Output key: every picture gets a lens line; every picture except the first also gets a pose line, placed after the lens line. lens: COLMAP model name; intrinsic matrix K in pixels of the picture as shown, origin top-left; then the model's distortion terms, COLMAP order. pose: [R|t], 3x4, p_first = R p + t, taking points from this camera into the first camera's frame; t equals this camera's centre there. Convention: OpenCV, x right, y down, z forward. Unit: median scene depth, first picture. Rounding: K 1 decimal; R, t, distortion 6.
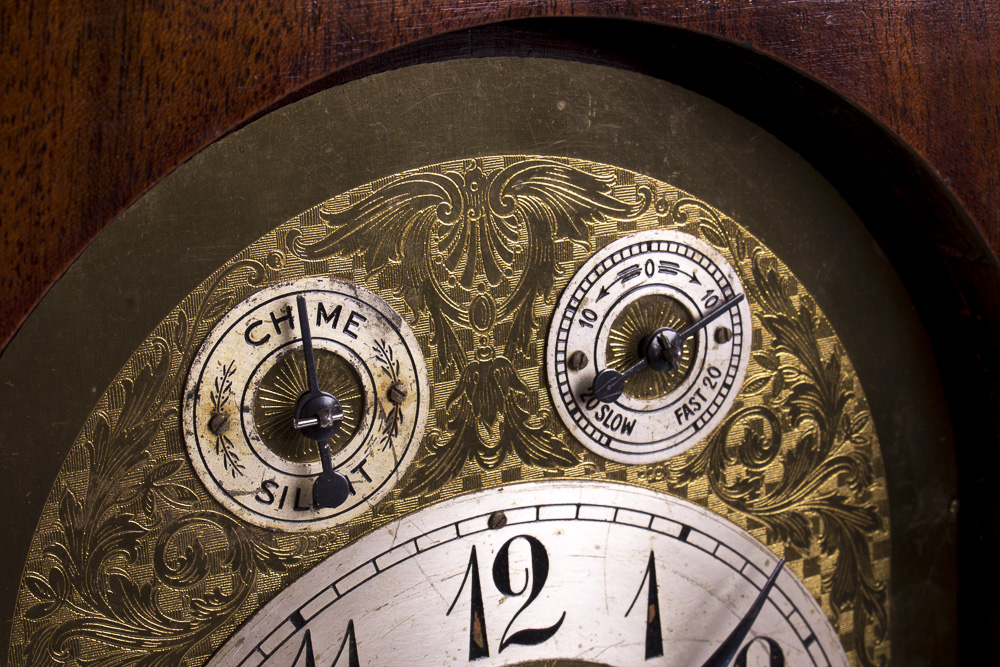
lens RADIAL K [[1770.2, 0, 496.2], [0, 1770.2, 334.5], [0, 0, 1]] dist [-0.007338, 0.000000]
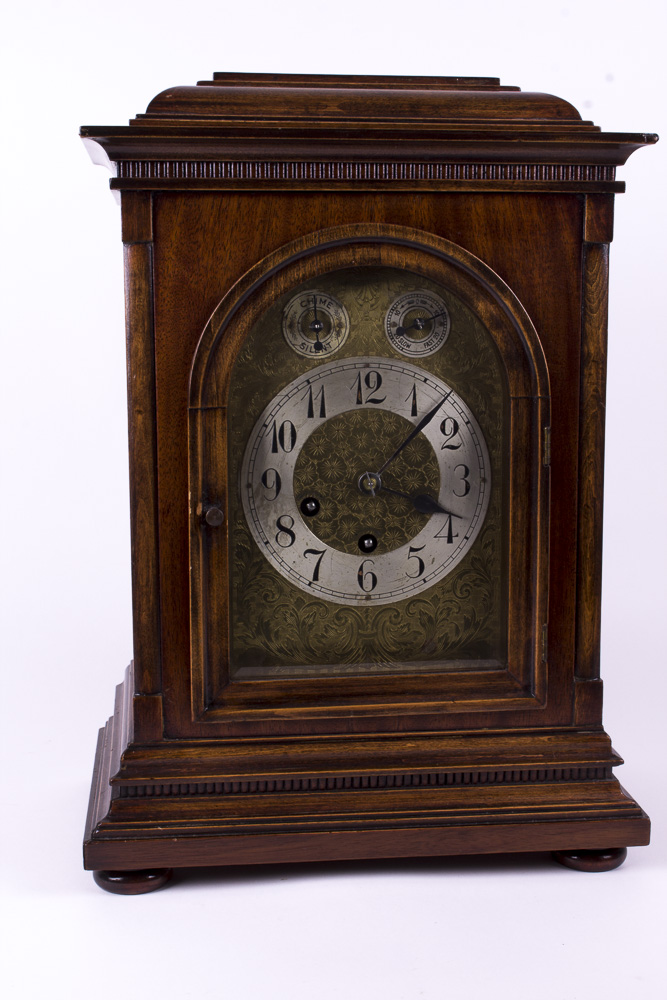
lens RADIAL K [[1531.9, 0, 382.7], [0, 1531.9, 528.7], [0, 0, 1]] dist [-0.099763, 0.000000]
pose [[0.939151, 0.089943, -0.331520, 1.114191], [-0.119622, 0.990335, -0.070191, 0.659504], [0.322003, 0.105577, 0.940833, -1.936730]]
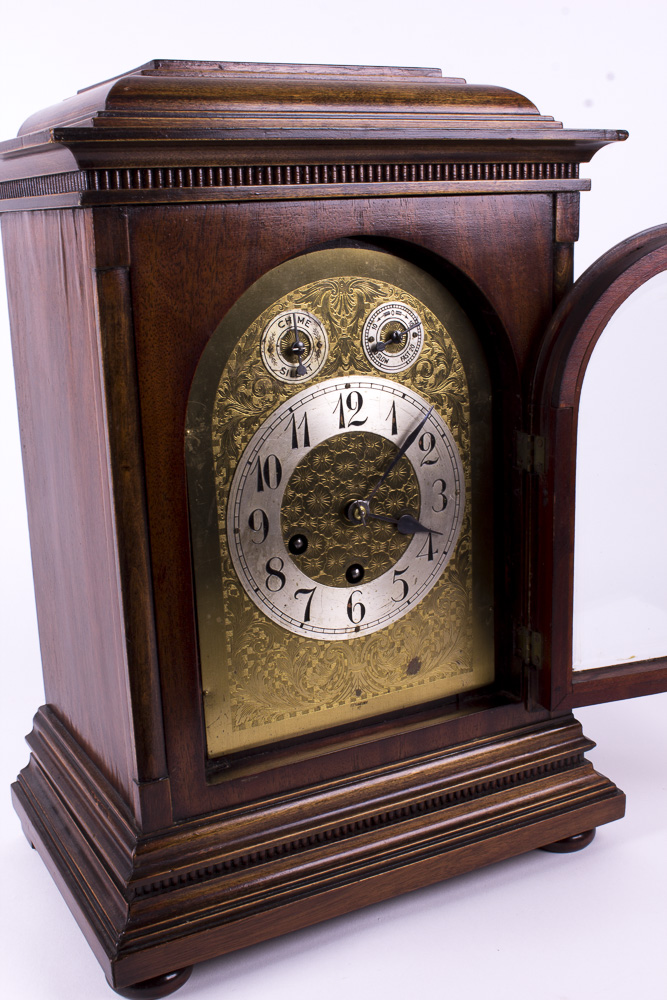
lens RADIAL K [[1181.3, 0, 320.2], [0, 1181.3, 487.8], [0, 0, 1]] dist [-0.105535, 0.000000]
pose [[0.999769, 0.000636, 0.021475, -0.099990], [-0.000336, 0.999902, -0.013968, 0.330870], [-0.021482, 0.013958, 0.999672, -1.242215]]
